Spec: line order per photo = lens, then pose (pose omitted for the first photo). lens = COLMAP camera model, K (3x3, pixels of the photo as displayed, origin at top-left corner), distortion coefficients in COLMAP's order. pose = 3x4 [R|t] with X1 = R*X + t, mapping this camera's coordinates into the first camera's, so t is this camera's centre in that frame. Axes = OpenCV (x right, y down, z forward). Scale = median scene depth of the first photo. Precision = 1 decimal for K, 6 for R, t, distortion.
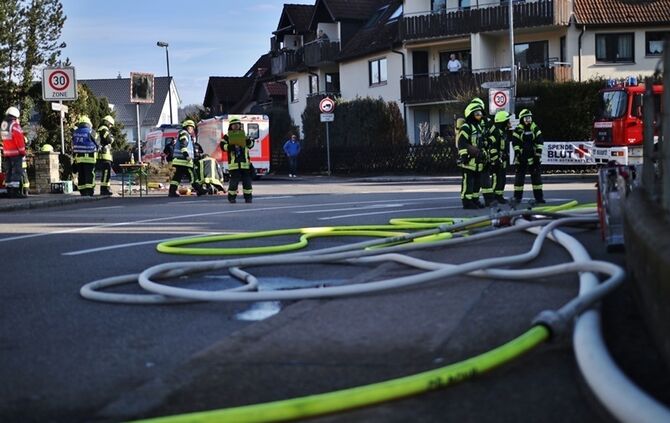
lens RADIAL K [[1020.8, 0, 304.3], [0, 1020.8, 211.8], [0, 0, 1]] dist [0.032813, 0.182254]
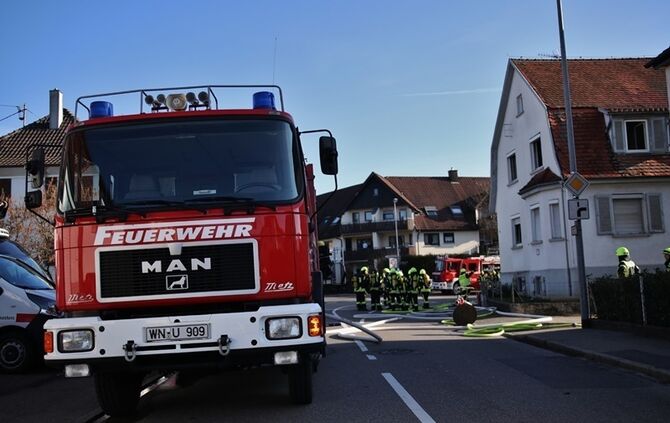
lens RADIAL K [[567.4, 0, 331.3], [0, 567.4, 231.1], [0, 0, 1]] dist [-0.067312, 0.004031]
pose [[0.988064, 0.009142, 0.153774, -0.134347], [0.012890, 0.989831, -0.141666, 0.005897], [-0.153505, 0.141957, 0.977898, -0.263395]]
